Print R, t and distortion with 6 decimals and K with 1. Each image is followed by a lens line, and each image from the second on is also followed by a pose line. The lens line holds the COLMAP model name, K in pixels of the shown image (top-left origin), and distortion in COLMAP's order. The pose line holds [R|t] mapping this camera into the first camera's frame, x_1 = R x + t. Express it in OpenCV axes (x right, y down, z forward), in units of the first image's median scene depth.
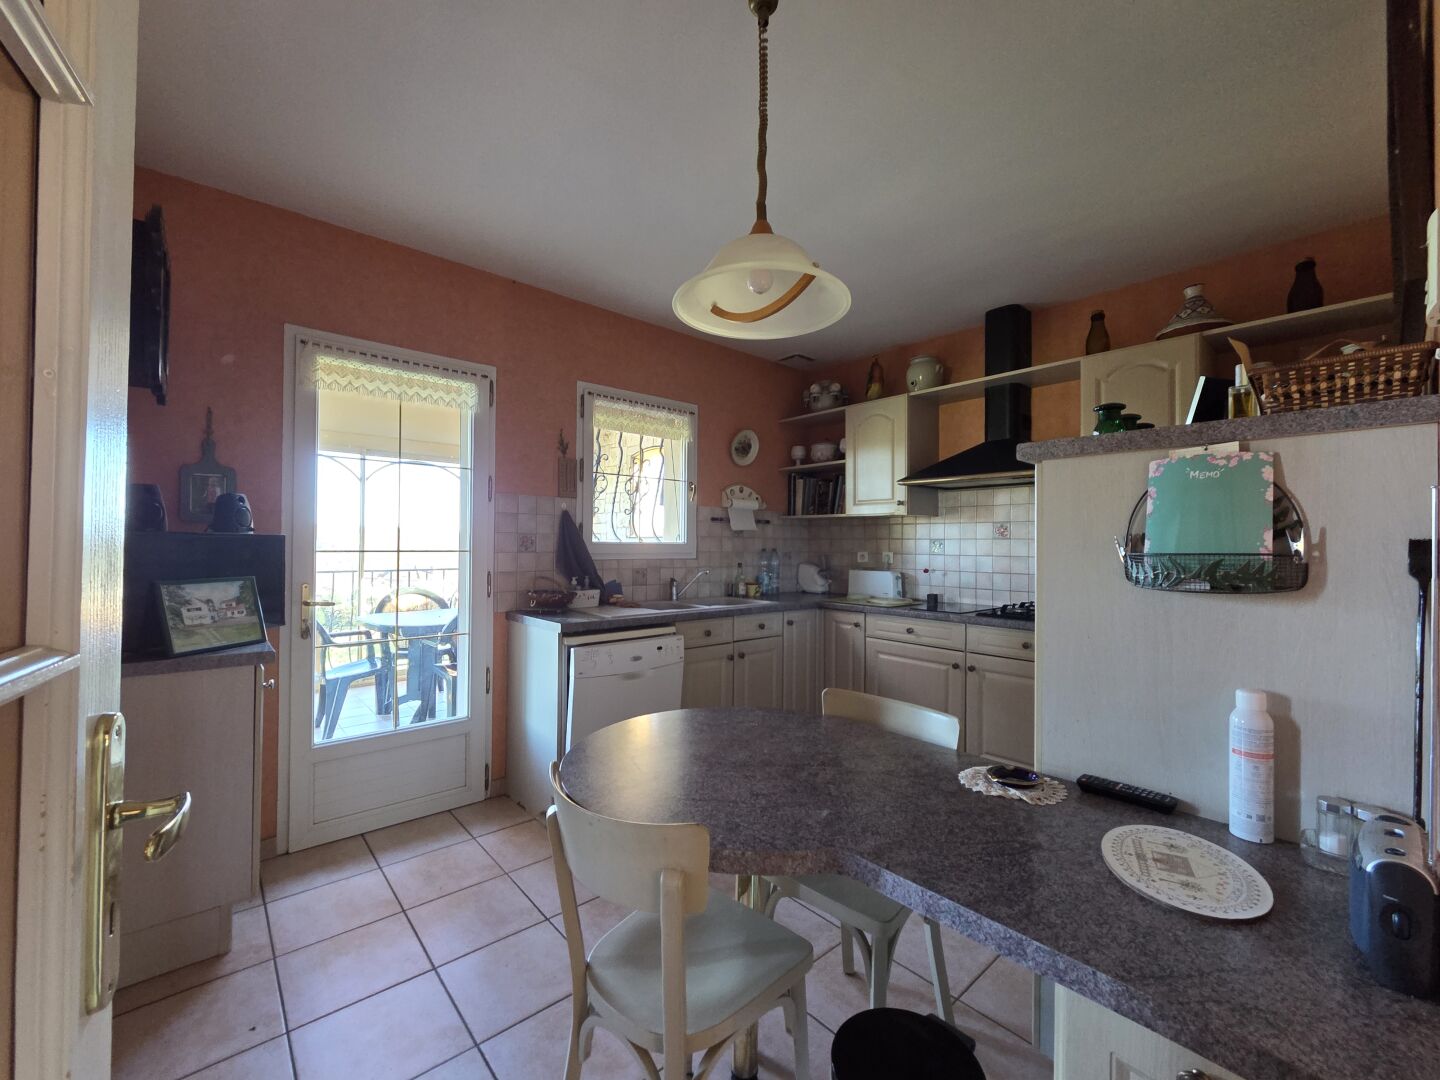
lens RADIAL K [[588.6, 0, 720.0], [0, 588.6, 540.0], [0, 0, 1]] dist [0.000870, 0.000051]
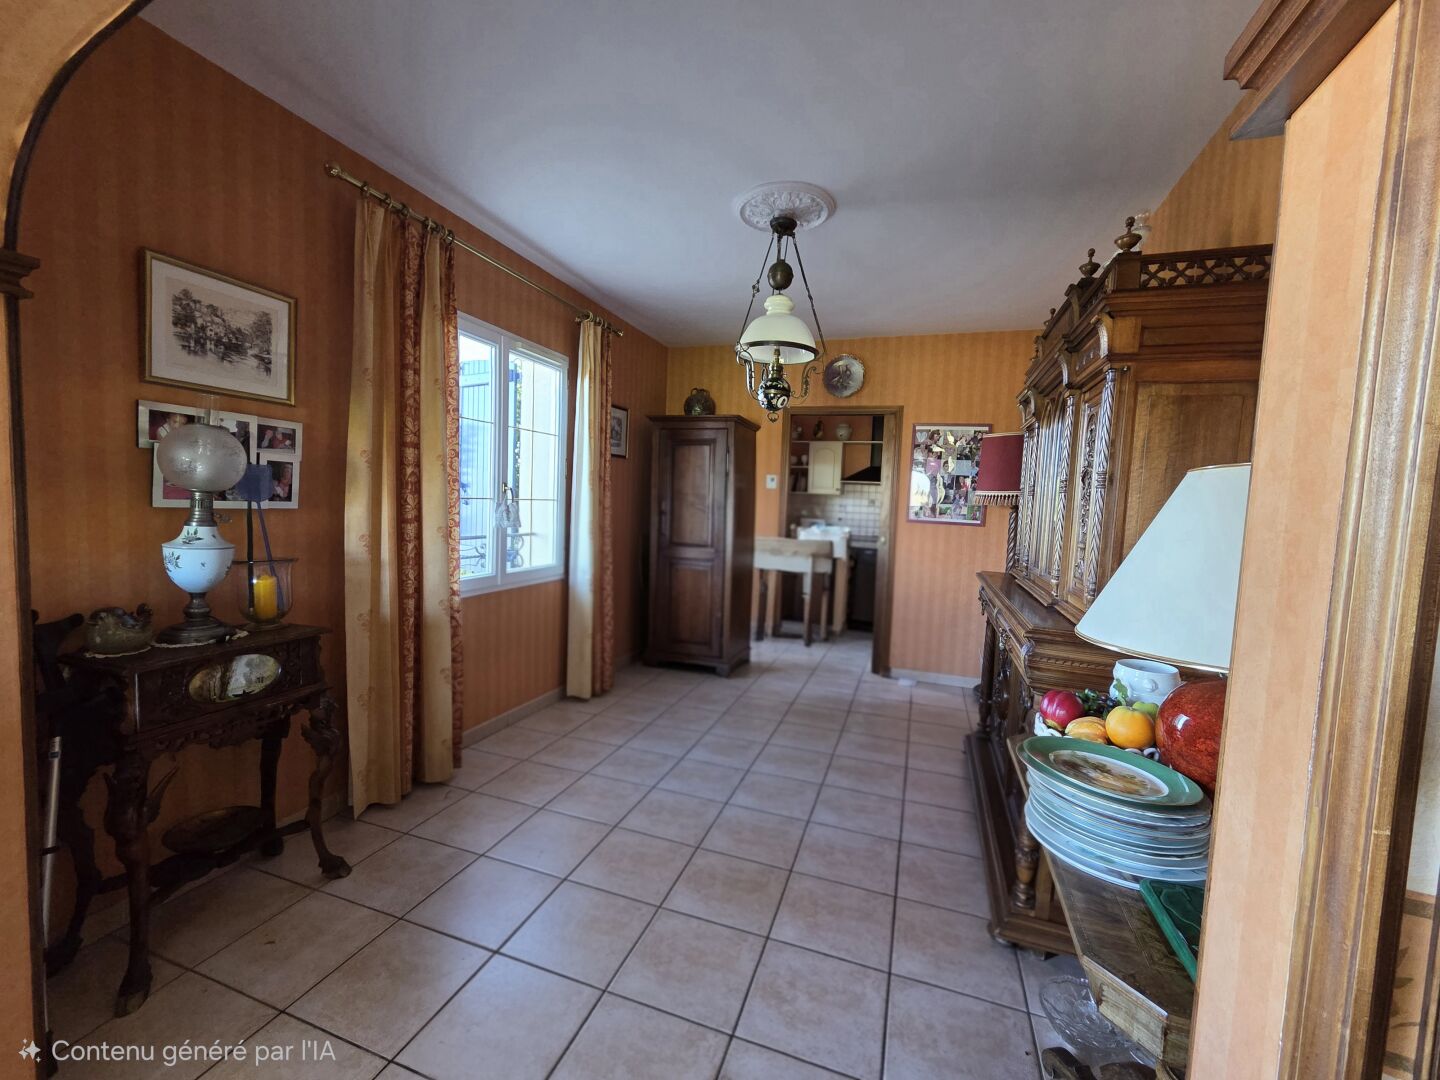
lens RADIAL K [[588.3, 0, 716.1], [0, 588.3, 542.5], [0, 0, 1]] dist [-0.000203, -0.000514]
pose [[0.869321, -0.015052, 0.494018, -1.209639], [-0.028935, 0.996272, 0.081270, -0.029749], [-0.493400, -0.084944, 0.865645, -0.738845]]
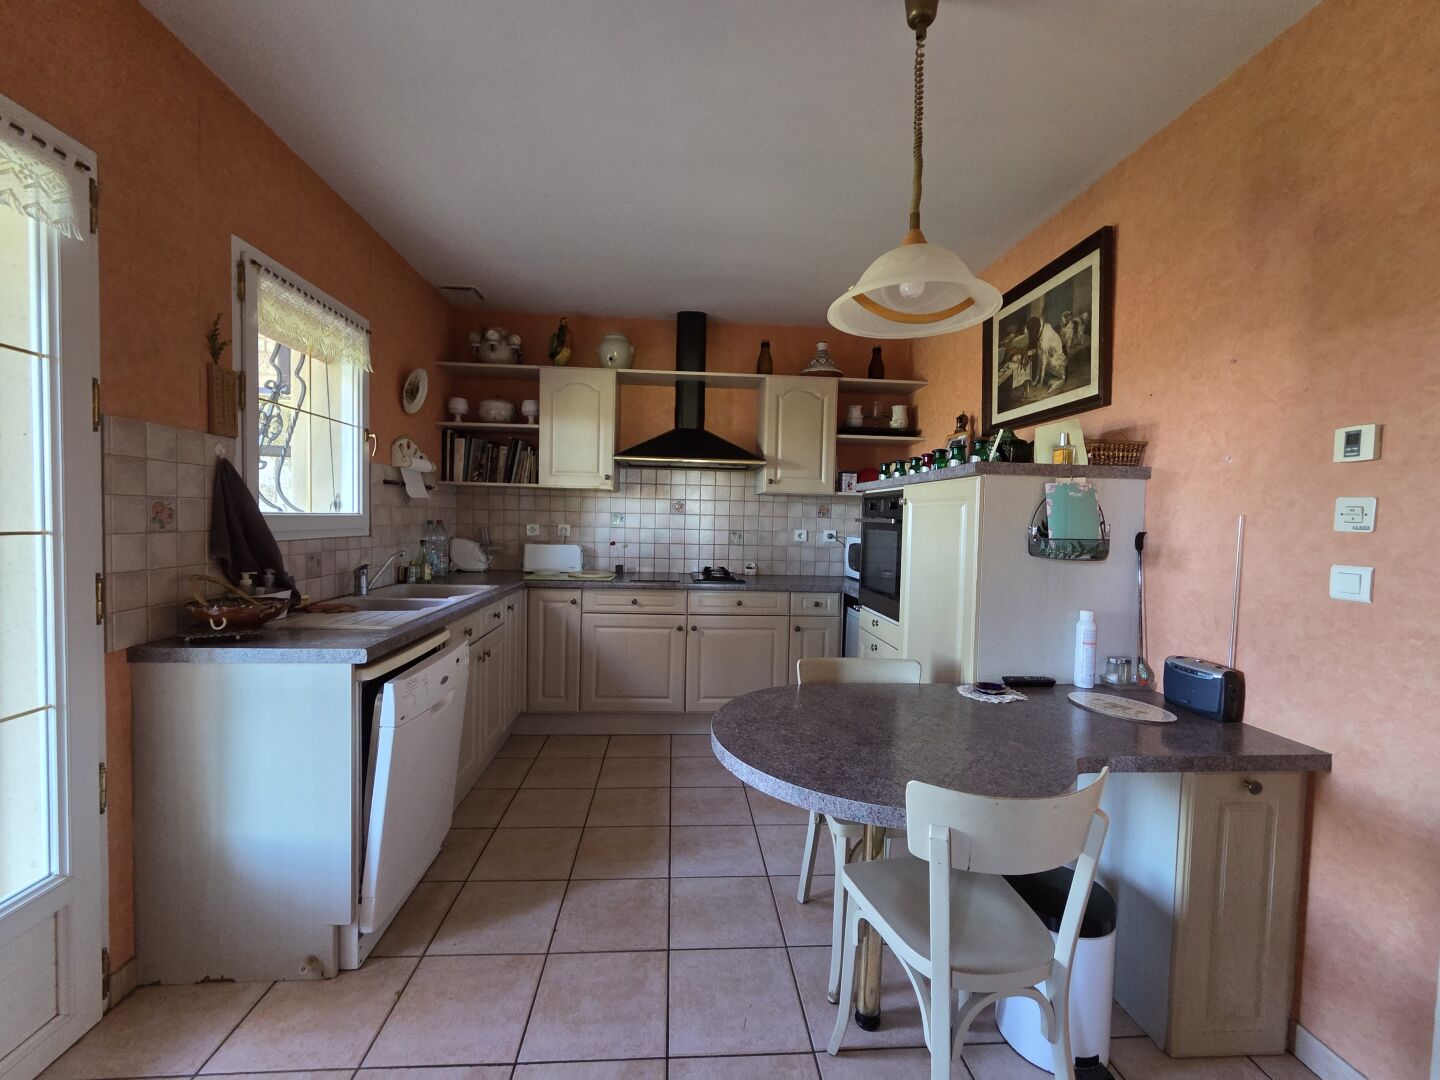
lens RADIAL K [[588.3, 0, 716.1], [0, 588.3, 542.5], [0, 0, 1]] dist [-0.000203, -0.000514]
pose [[0.607256, -0.026983, 0.794048, -0.380295], [-0.025329, 0.998258, 0.053293, -0.009792], [-0.794102, -0.052475, 0.605515, 0.232795]]
